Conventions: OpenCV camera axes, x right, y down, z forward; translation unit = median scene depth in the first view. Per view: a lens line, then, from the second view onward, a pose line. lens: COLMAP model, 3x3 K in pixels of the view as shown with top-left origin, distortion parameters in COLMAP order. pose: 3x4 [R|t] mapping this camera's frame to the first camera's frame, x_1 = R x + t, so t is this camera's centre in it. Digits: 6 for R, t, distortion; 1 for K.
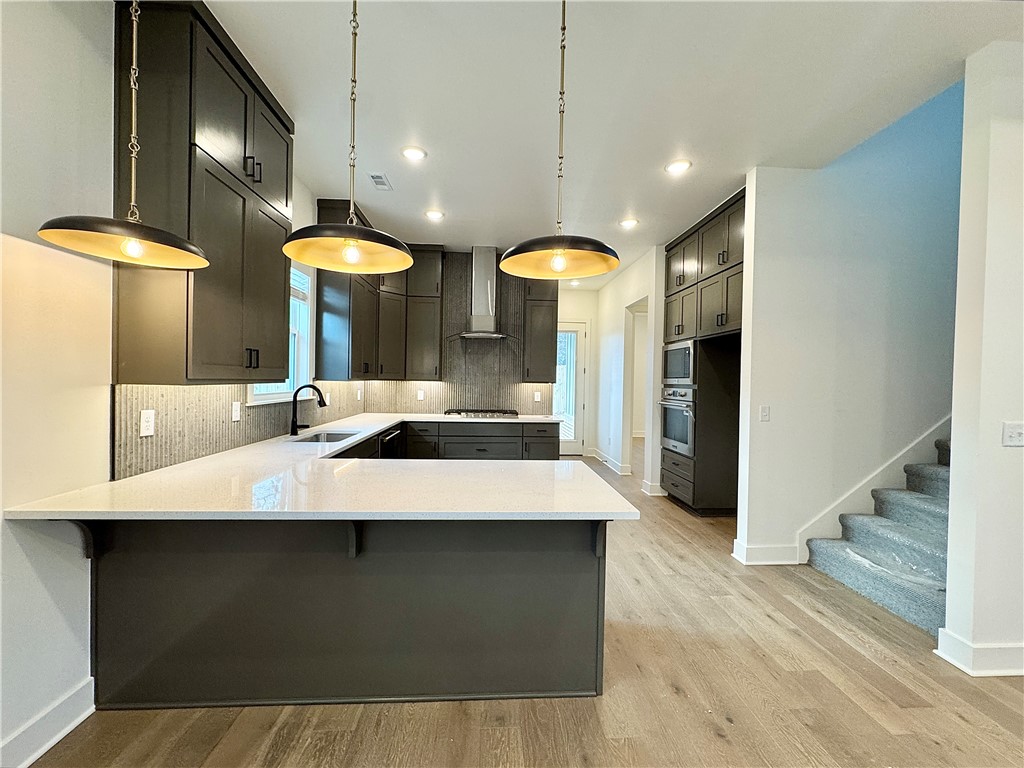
lens RADIAL K [[411.4, 0, 512.7], [0, 411.4, 385.3], [0, 0, 1]] dist [-0.006095, 0.002002]
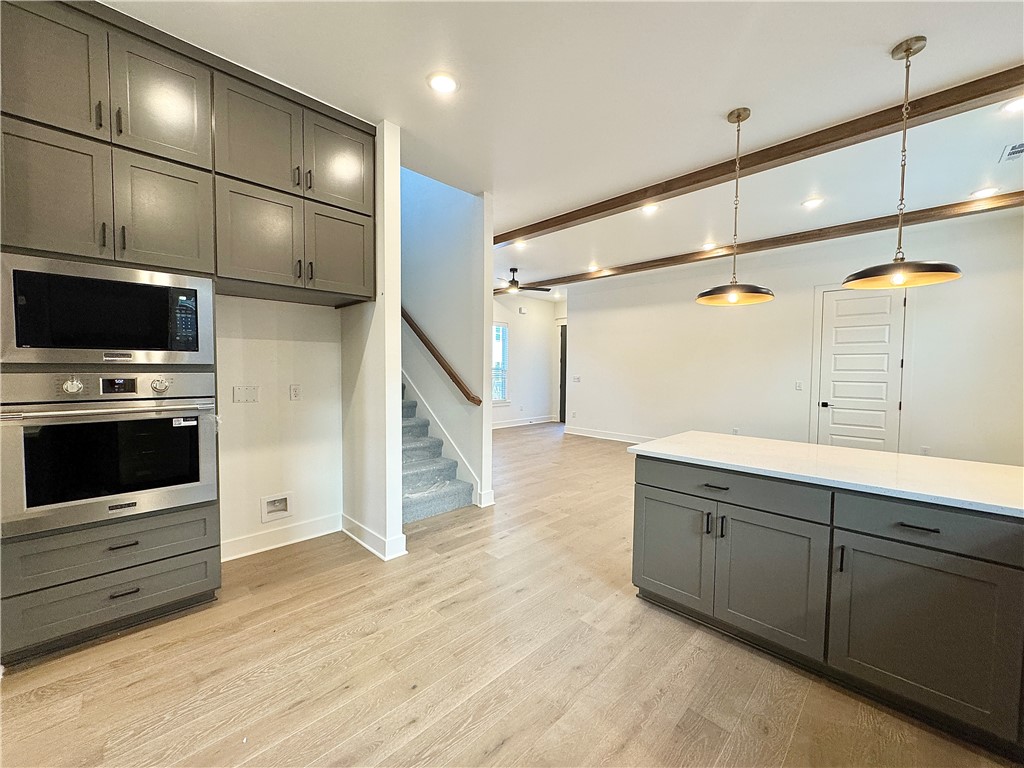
lens RADIAL K [[411.4, 0, 511.4], [0, 411.4, 385.5], [0, 0, 1]] dist [-0.006095, 0.002002]
pose [[-0.667452, -0.057118, 0.742459, -0.273633], [-0.012799, 0.997787, 0.065255, -0.018157], [-0.744543, 0.034052, -0.666706, 1.385285]]
